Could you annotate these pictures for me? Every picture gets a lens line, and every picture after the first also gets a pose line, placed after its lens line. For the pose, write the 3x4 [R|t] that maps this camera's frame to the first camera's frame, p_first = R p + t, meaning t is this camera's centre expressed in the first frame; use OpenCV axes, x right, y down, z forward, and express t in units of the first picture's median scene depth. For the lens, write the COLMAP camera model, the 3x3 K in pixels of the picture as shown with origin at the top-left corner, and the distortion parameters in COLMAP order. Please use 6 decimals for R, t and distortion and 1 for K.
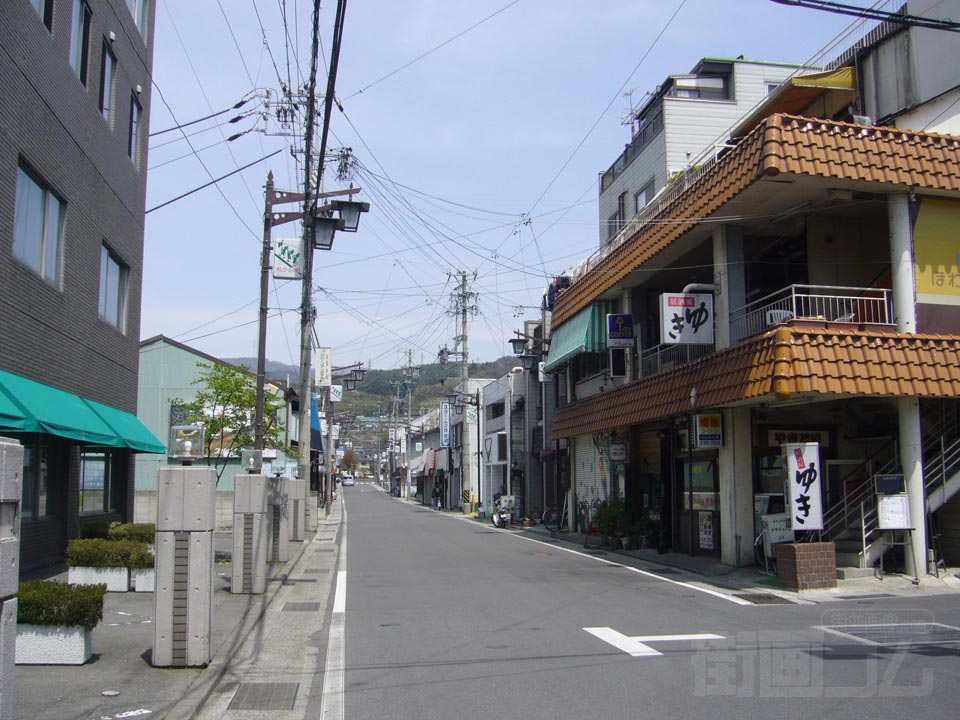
lens RADIAL K [[1024.3, 0, 480.0], [0, 1024.3, 360.0], [0, 0, 1]] dist [-0.001485, -0.000904]
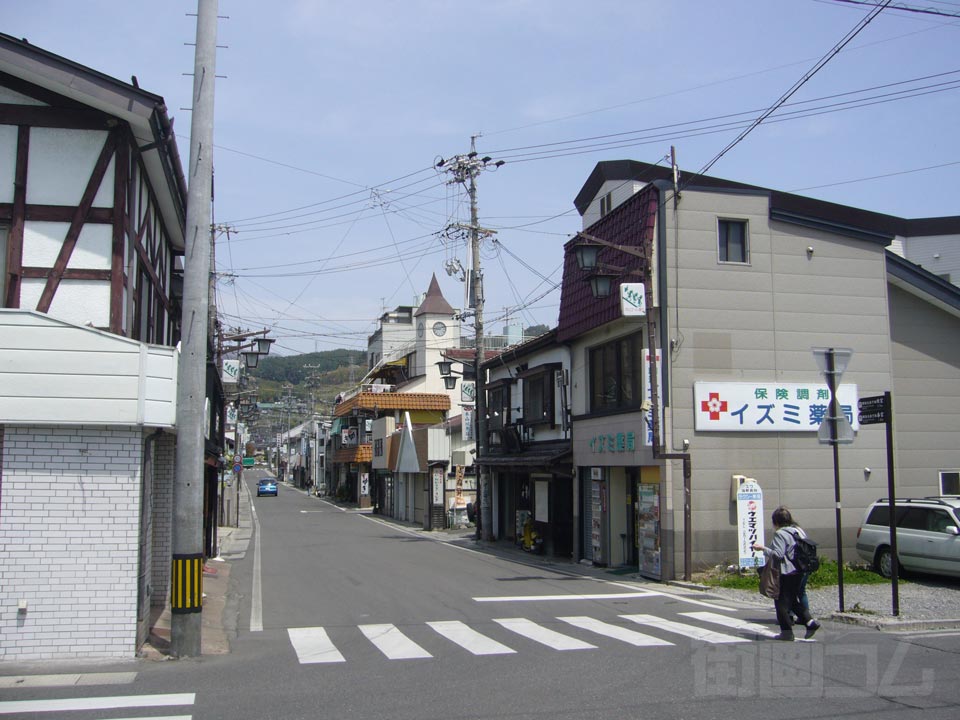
lens RADIAL K [[1024.3, 0, 480.0], [0, 1024.3, 360.0], [0, 0, 1]] dist [-0.001485, -0.000904]
pose [[0.995113, 0.007735, 0.098442, 0.115829], [-0.009690, 0.999765, 0.019405, -0.146985], [-0.098269, -0.020264, 0.994954, -1.005829]]
